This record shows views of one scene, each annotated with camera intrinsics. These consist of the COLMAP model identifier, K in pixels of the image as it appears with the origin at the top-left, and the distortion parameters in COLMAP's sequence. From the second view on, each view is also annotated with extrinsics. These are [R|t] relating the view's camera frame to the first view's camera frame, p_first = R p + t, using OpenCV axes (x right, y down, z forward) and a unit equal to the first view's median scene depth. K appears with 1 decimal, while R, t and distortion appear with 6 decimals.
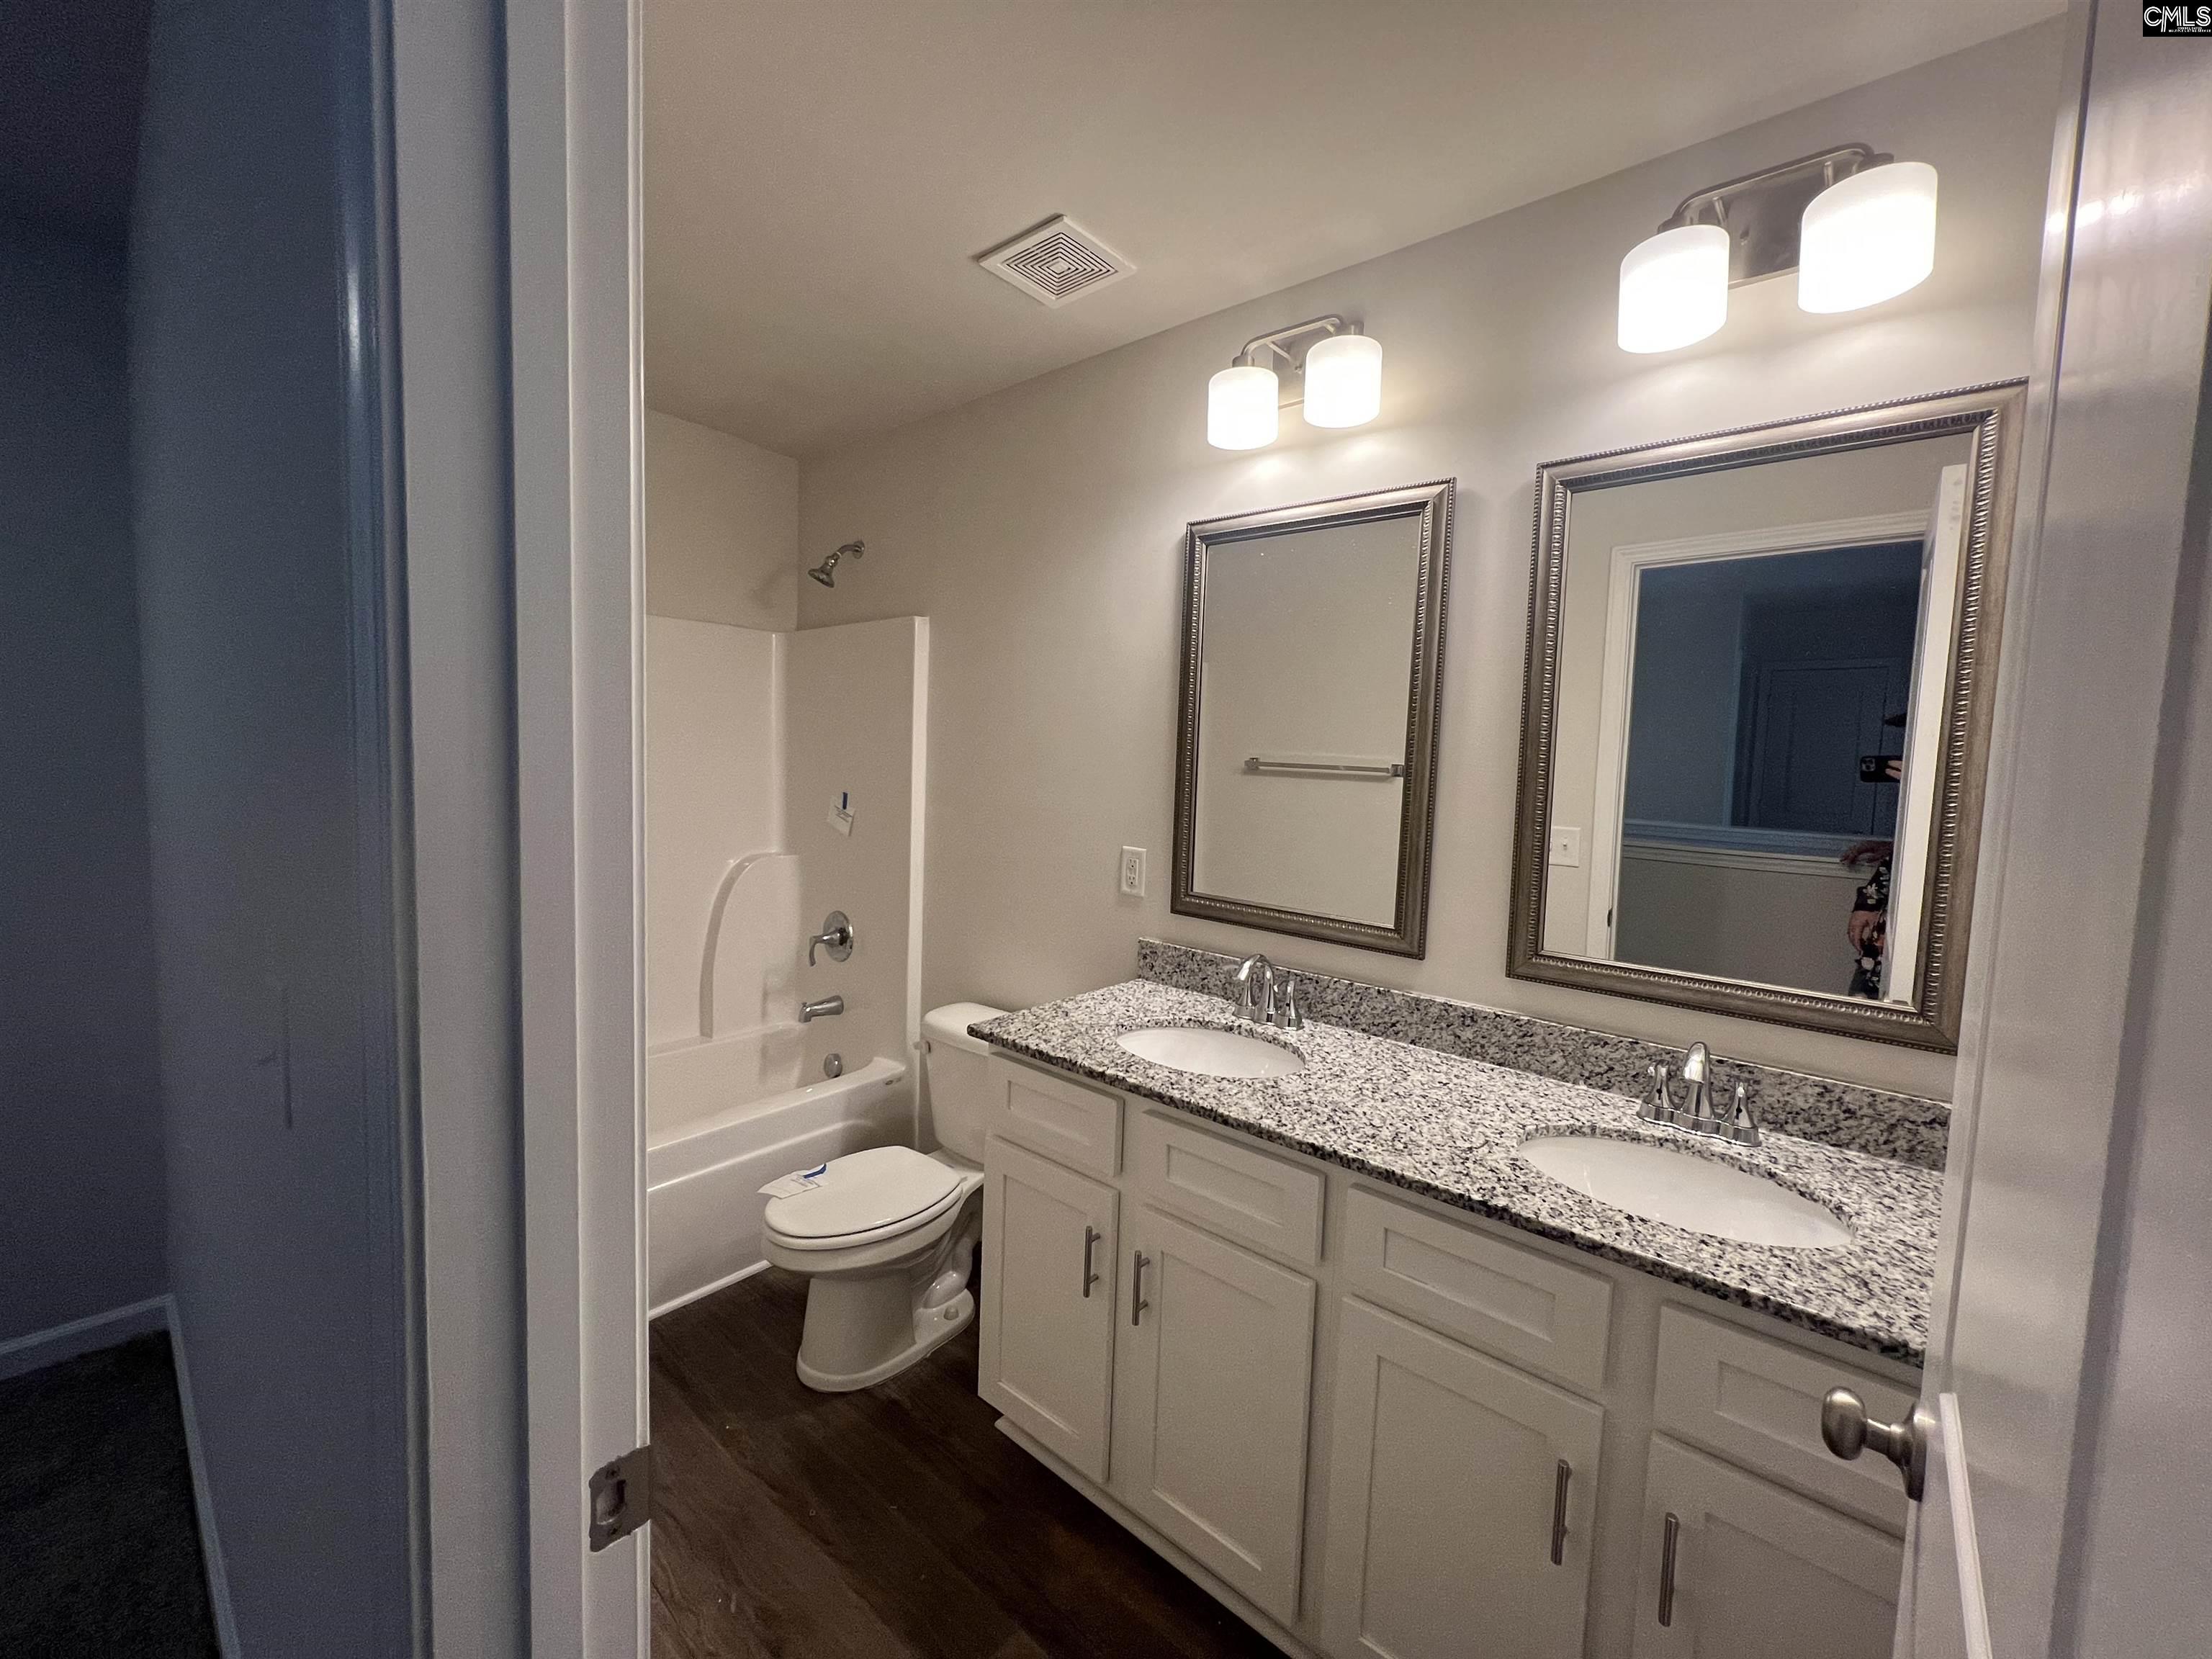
lens RADIAL K [[889.5, 0, 1095.7], [0, 889.5, 855.1], [0, 0, 1]] dist [-0.000472, 0.000046]
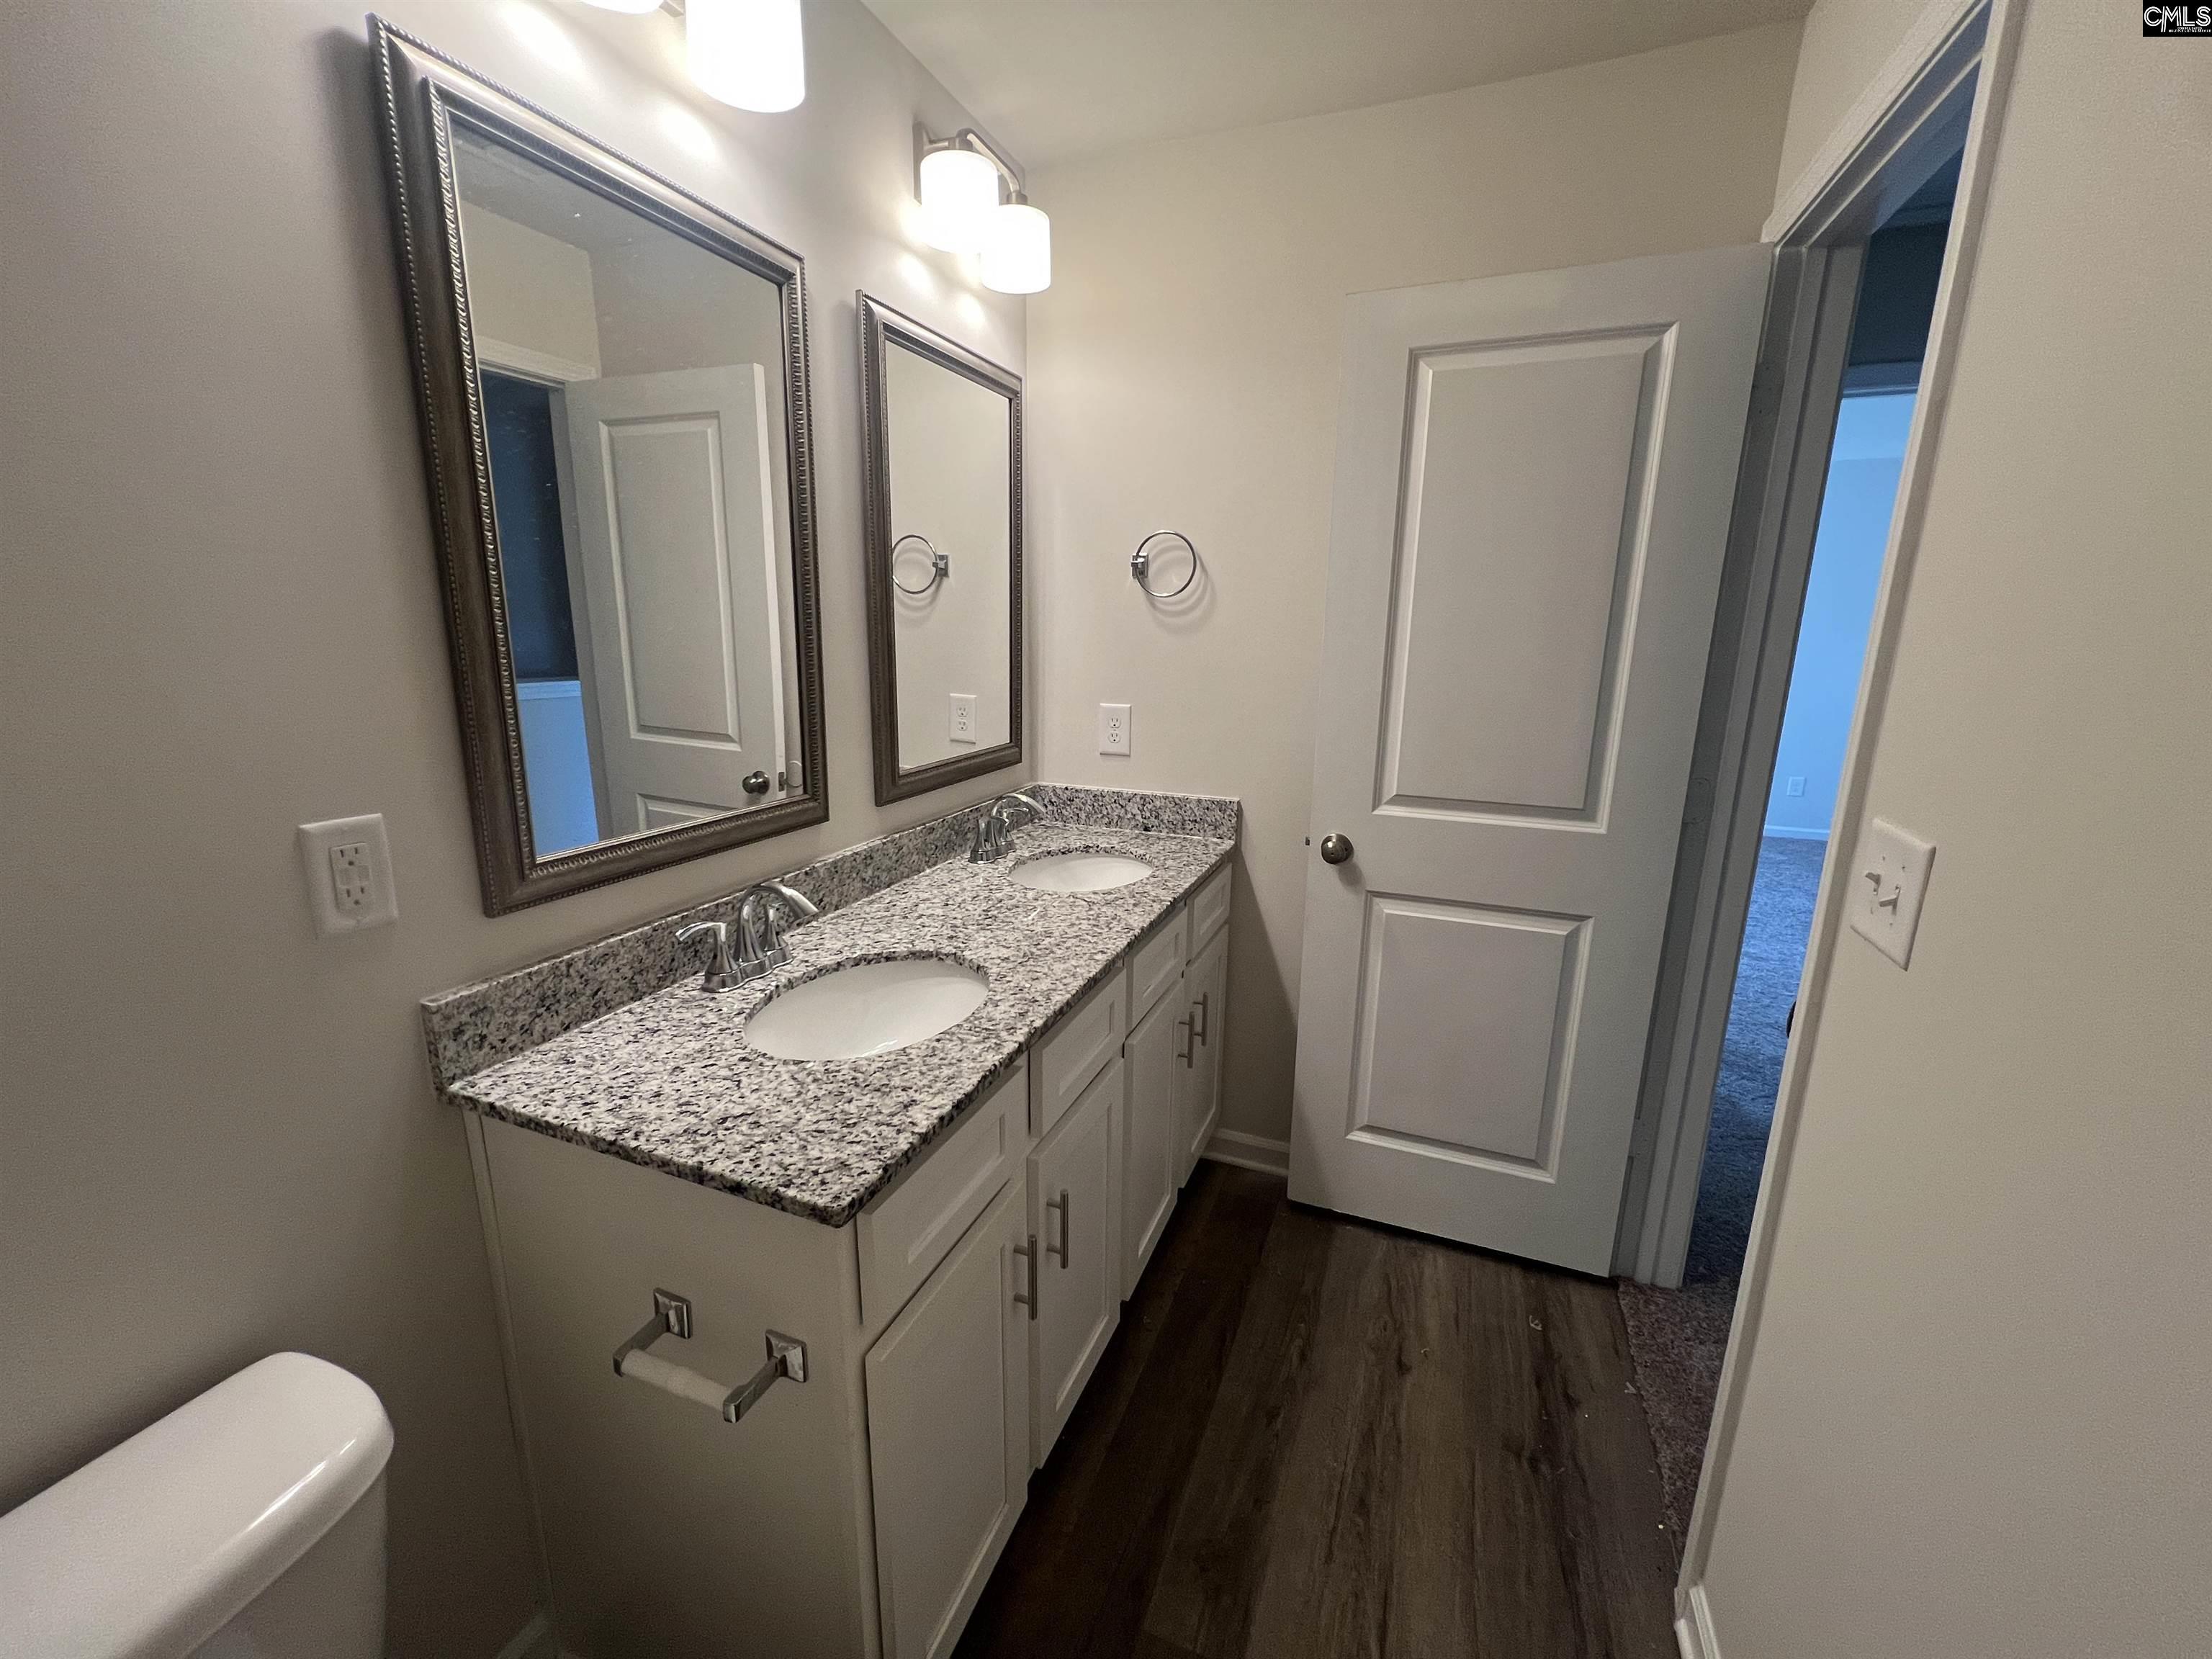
lens RADIAL K [[888.8, 0, 1106.0], [0, 888.8, 829.5], [0, 0, 1]] dist [-0.002331, 0.000260]
pose [[-0.340262, -0.253036, 0.905646, -0.605392], [0.076387, 0.952493, 0.294824, -0.131954], [-0.937223, 0.169497, -0.304768, 1.059771]]
